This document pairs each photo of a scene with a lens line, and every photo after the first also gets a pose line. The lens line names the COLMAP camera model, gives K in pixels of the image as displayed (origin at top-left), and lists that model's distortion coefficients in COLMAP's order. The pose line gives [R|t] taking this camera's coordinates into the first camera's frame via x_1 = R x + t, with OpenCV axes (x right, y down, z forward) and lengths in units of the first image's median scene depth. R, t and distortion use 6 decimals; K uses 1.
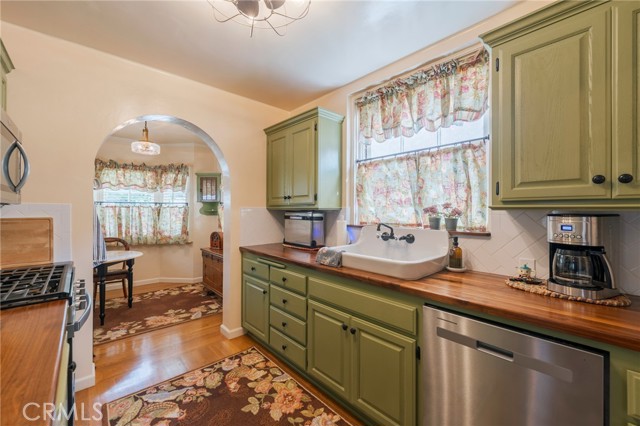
lens RADIAL K [[259.7, 0, 315.6], [0, 259.7, 210.4], [0, 0, 1]] dist [0.003498, 0.000078]
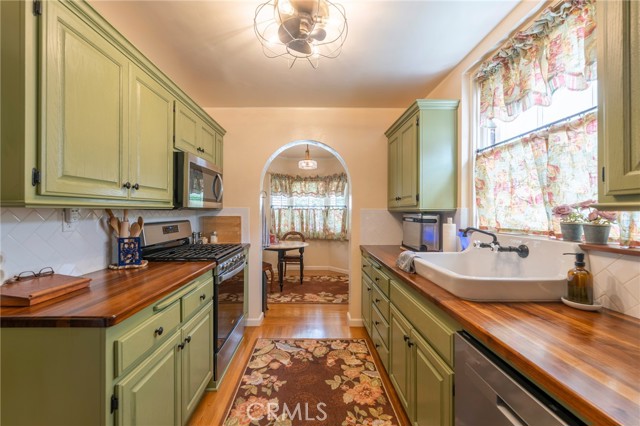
lens RADIAL K [[259.7, 0, 315.6], [0, 259.7, 210.4], [0, 0, 1]] dist [0.003498, 0.000078]
pose [[0.745191, -0.003685, -0.666841, 0.323727], [-0.001081, 0.999977, -0.006733, 0.001373], [0.666850, 0.005738, 0.745170, 0.061197]]
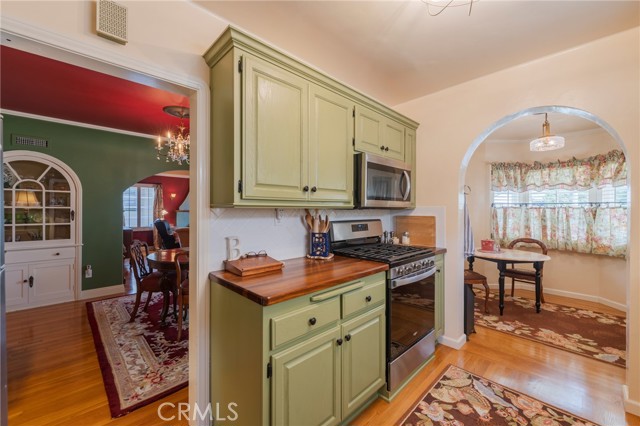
lens RADIAL K [[260.3, 0, 319.1], [0, 260.3, 210.4], [0, 0, 1]] dist [-0.002623, -0.000471]
pose [[0.023412, -0.002029, -0.999724, 0.308253], [-0.004352, 0.999988, -0.002132, 0.000532], [0.999716, 0.004401, 0.023403, 0.228150]]
